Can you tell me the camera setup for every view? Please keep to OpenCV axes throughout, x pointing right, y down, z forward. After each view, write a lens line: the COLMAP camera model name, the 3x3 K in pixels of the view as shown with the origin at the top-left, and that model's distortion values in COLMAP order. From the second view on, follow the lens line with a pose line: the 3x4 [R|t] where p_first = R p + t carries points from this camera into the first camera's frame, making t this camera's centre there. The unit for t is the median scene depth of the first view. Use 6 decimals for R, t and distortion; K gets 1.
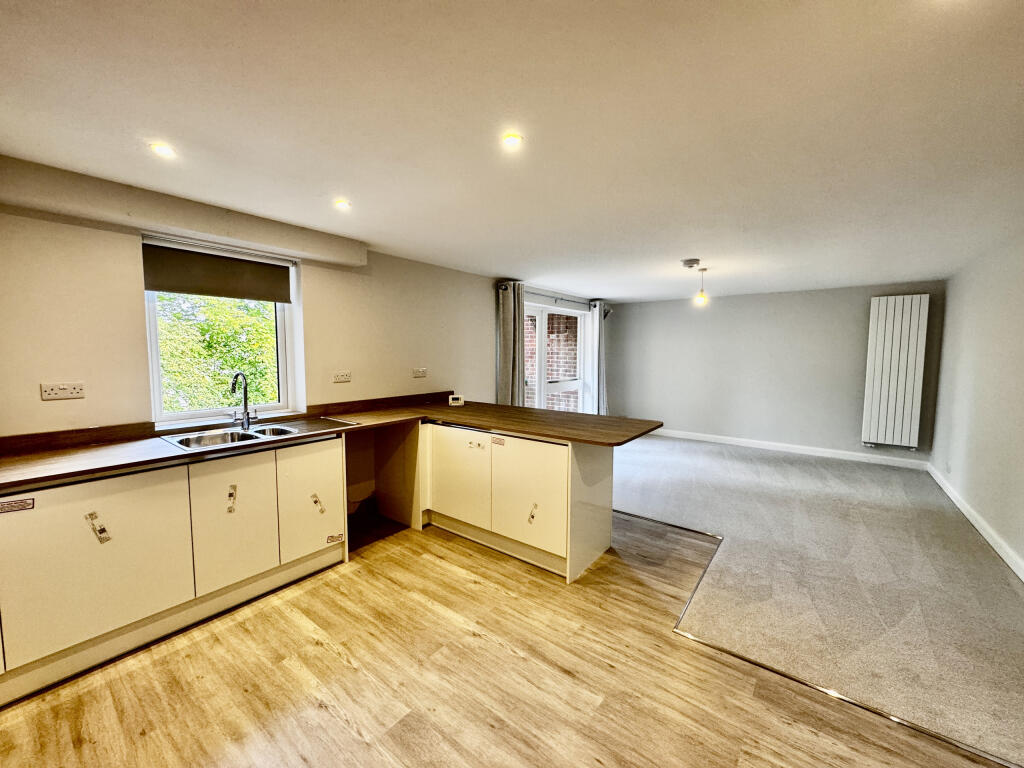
lens RADIAL K [[409.0, 0, 512.4], [0, 409.0, 381.5], [0, 0, 1]] dist [-0.003412, 0.000606]
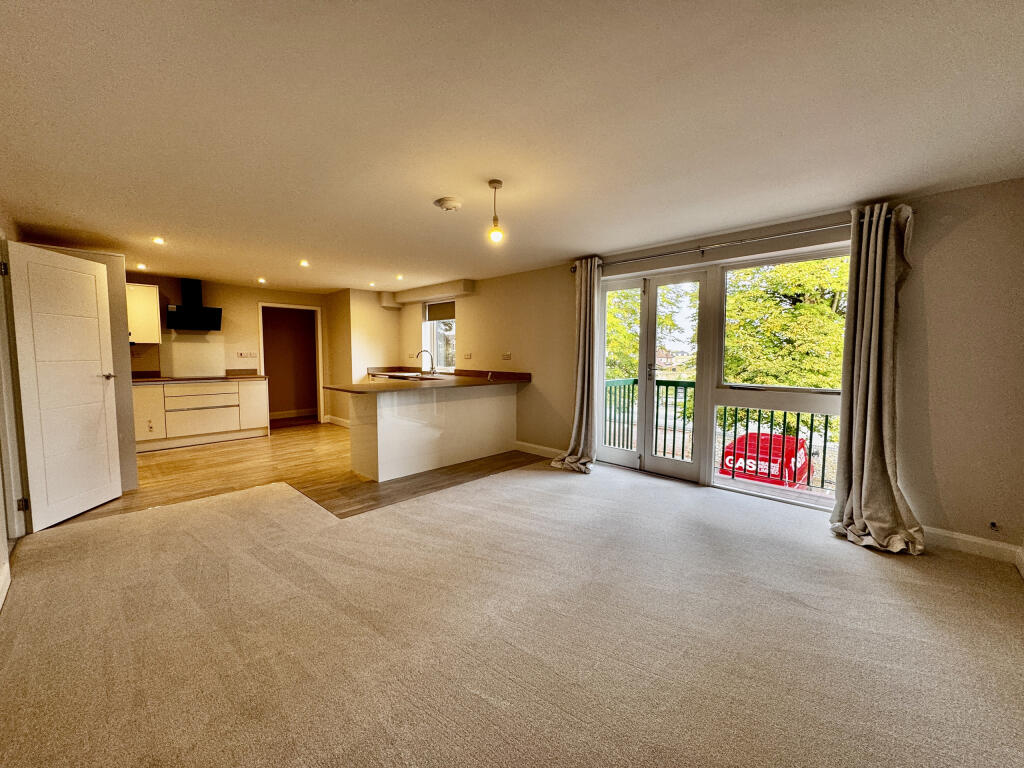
lens RADIAL K [[409.0, 0, 517.3], [0, 409.0, 385.2], [0, 0, 1]] dist [-0.003412, 0.000606]
pose [[-0.116413, 0.072210, -0.990572, 1.461598], [-0.079830, 0.993446, 0.081801, -0.052360], [0.989987, 0.088600, -0.109886, 1.547078]]
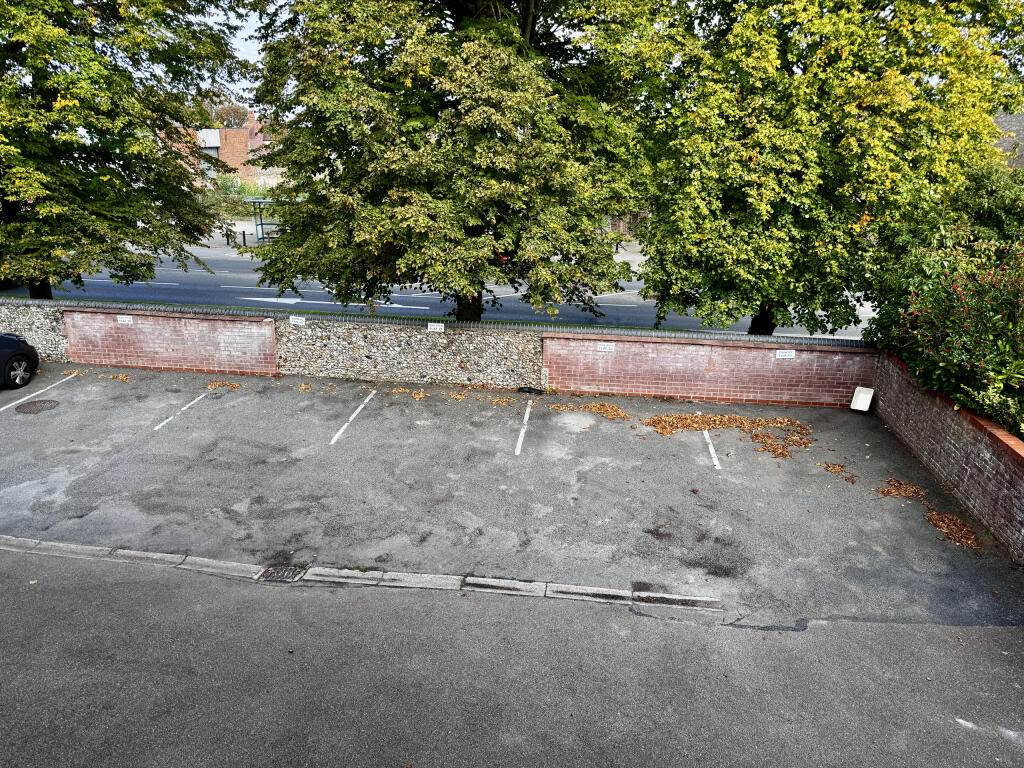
lens RADIAL K [[710.2, 0, 514.8], [0, 710.2, 393.1], [0, 0, 1]] dist [0.052654, -0.049140]
pose [[0.497064, 0.297221, -0.815222, -0.069863], [-0.074004, 0.950604, 0.301457, -0.133467], [0.864552, -0.089514, 0.494507, 2.475408]]
